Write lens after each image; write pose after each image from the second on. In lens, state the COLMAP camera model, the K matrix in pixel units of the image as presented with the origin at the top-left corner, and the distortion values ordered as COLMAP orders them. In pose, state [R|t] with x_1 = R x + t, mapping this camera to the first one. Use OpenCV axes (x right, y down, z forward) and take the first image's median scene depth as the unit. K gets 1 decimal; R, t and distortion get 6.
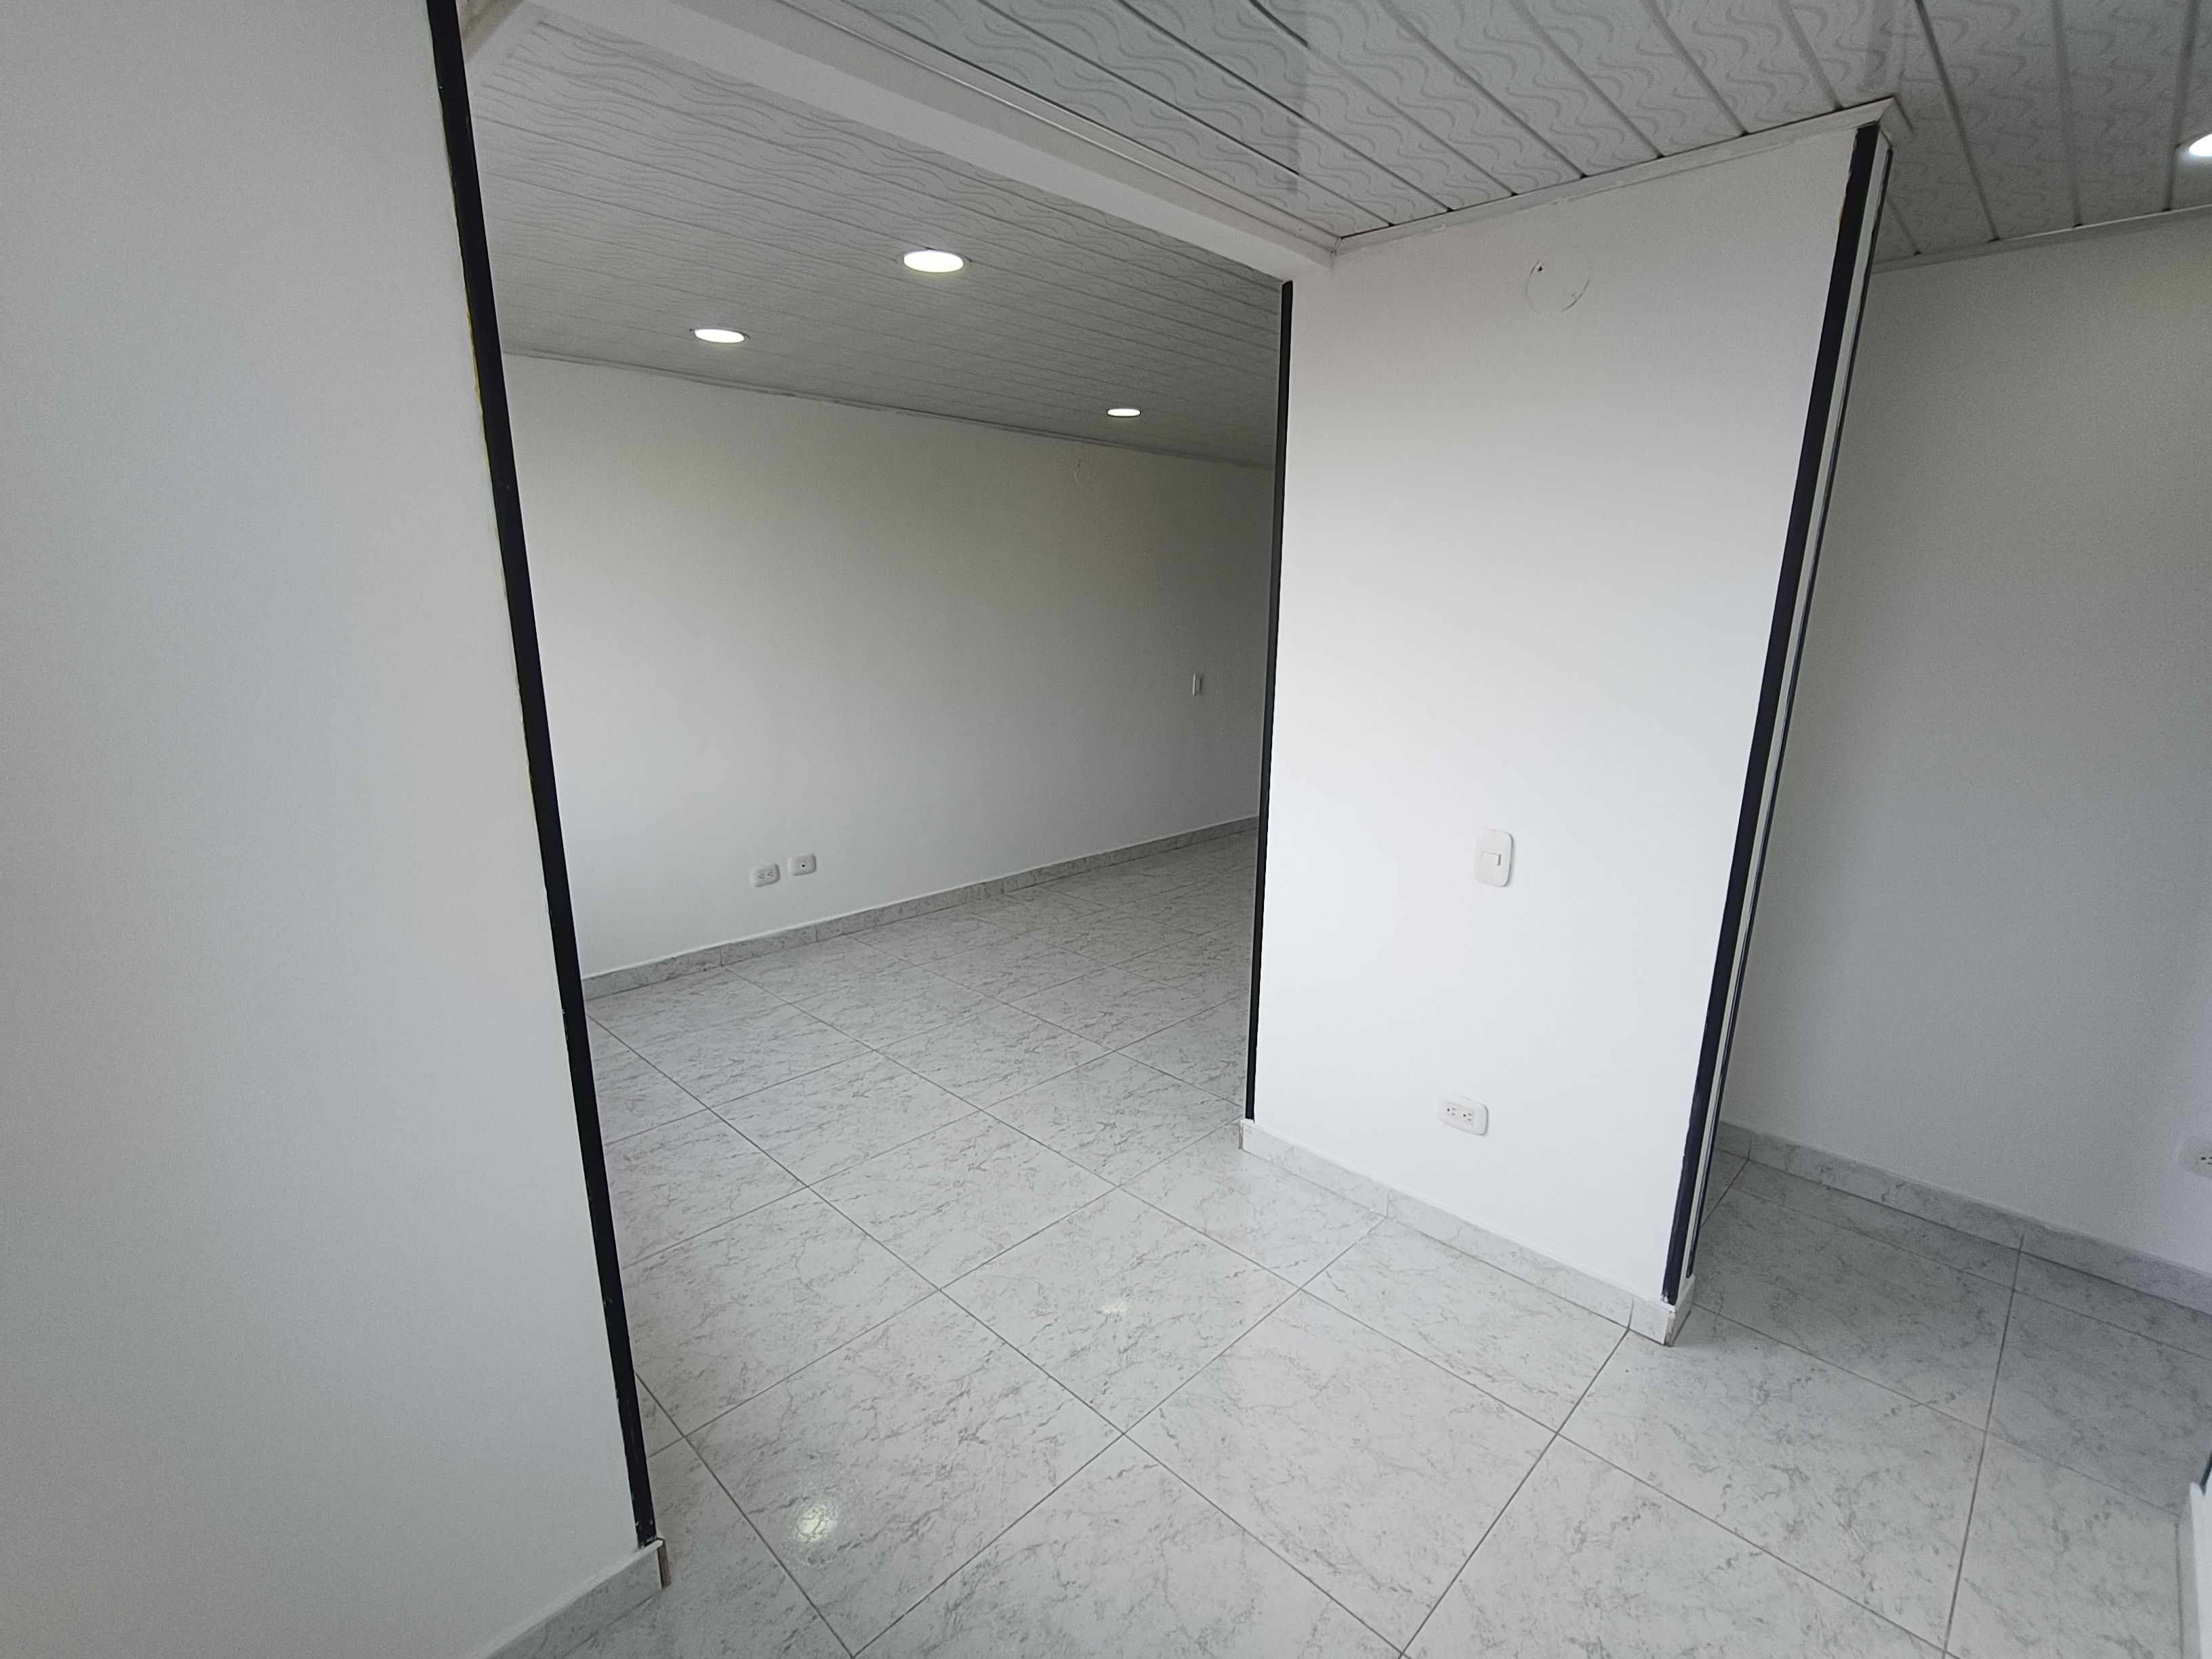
lens RADIAL K [[1027.4, 0, 1107.3], [0, 1027.4, 836.7], [0, 0, 1]] dist [0.002487, -0.000264]
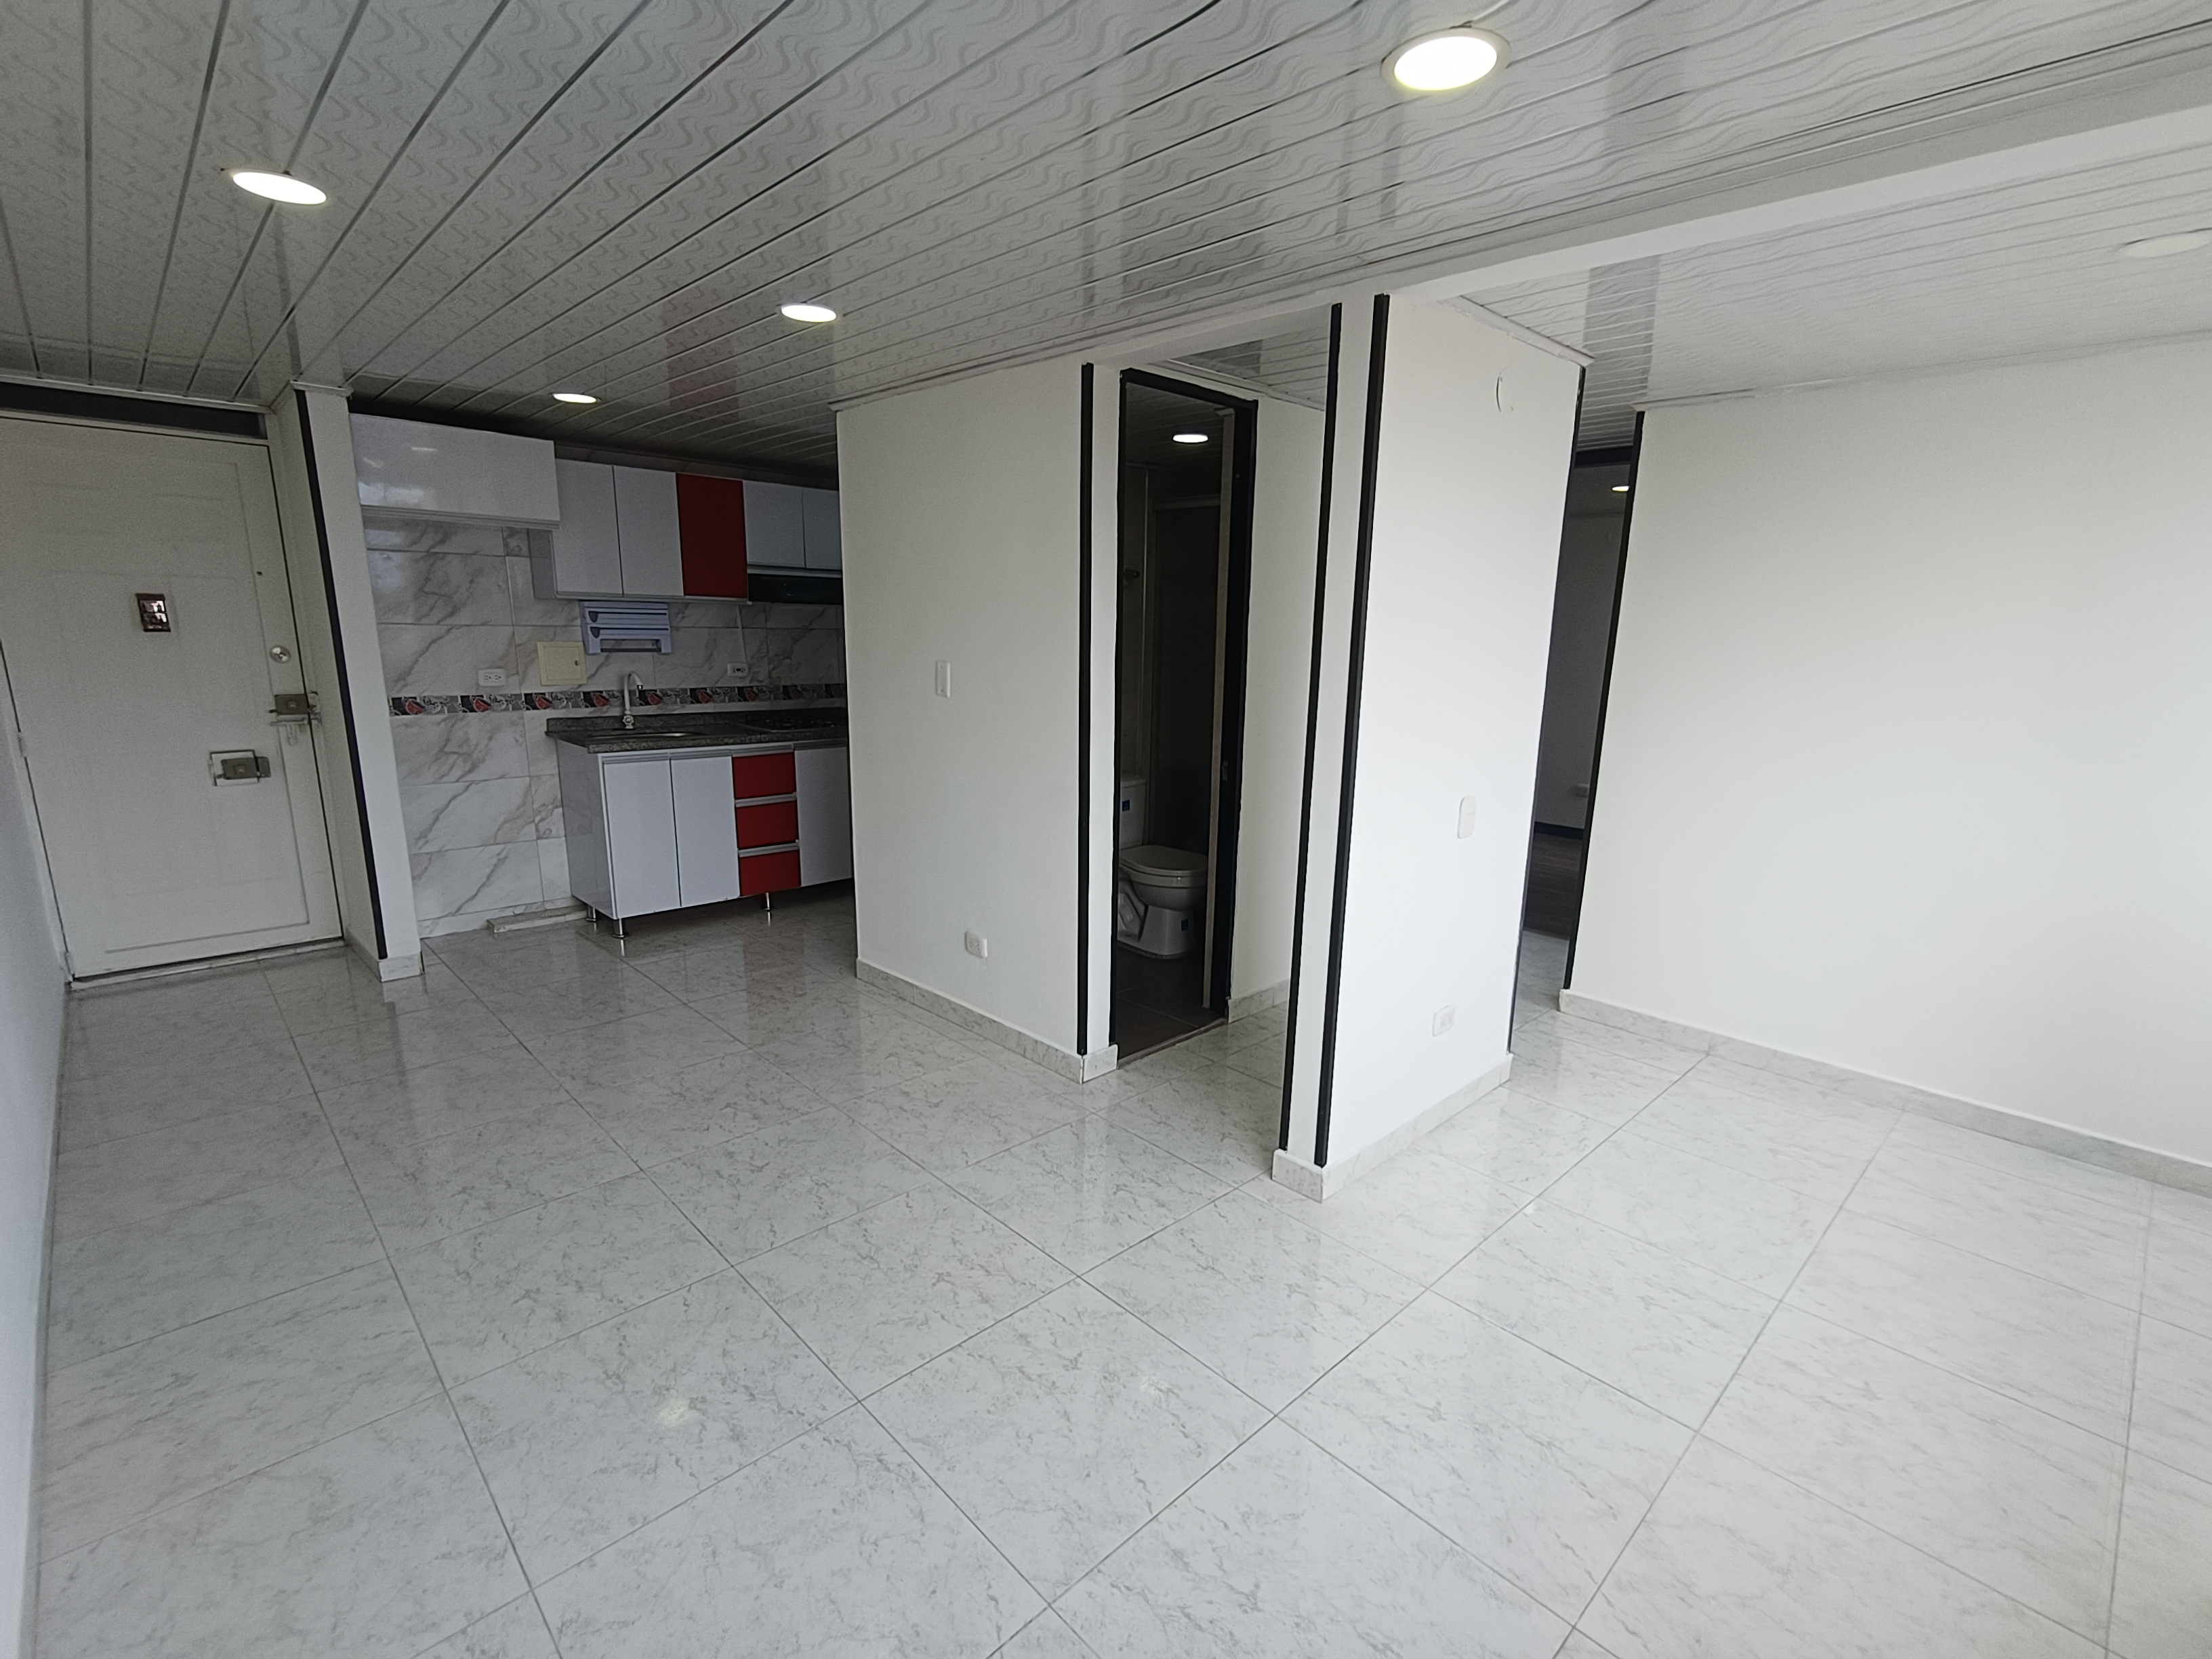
lens RADIAL K [[1027.4, 0, 1119.3], [0, 1027.4, 842.6], [0, 0, 1]] dist [0.002487, -0.000264]
pose [[0.024963, -0.225613, 0.973897, -0.622845], [0.212351, 0.953165, 0.215367, -0.219862], [-0.976874, 0.201432, 0.071703, 0.902975]]
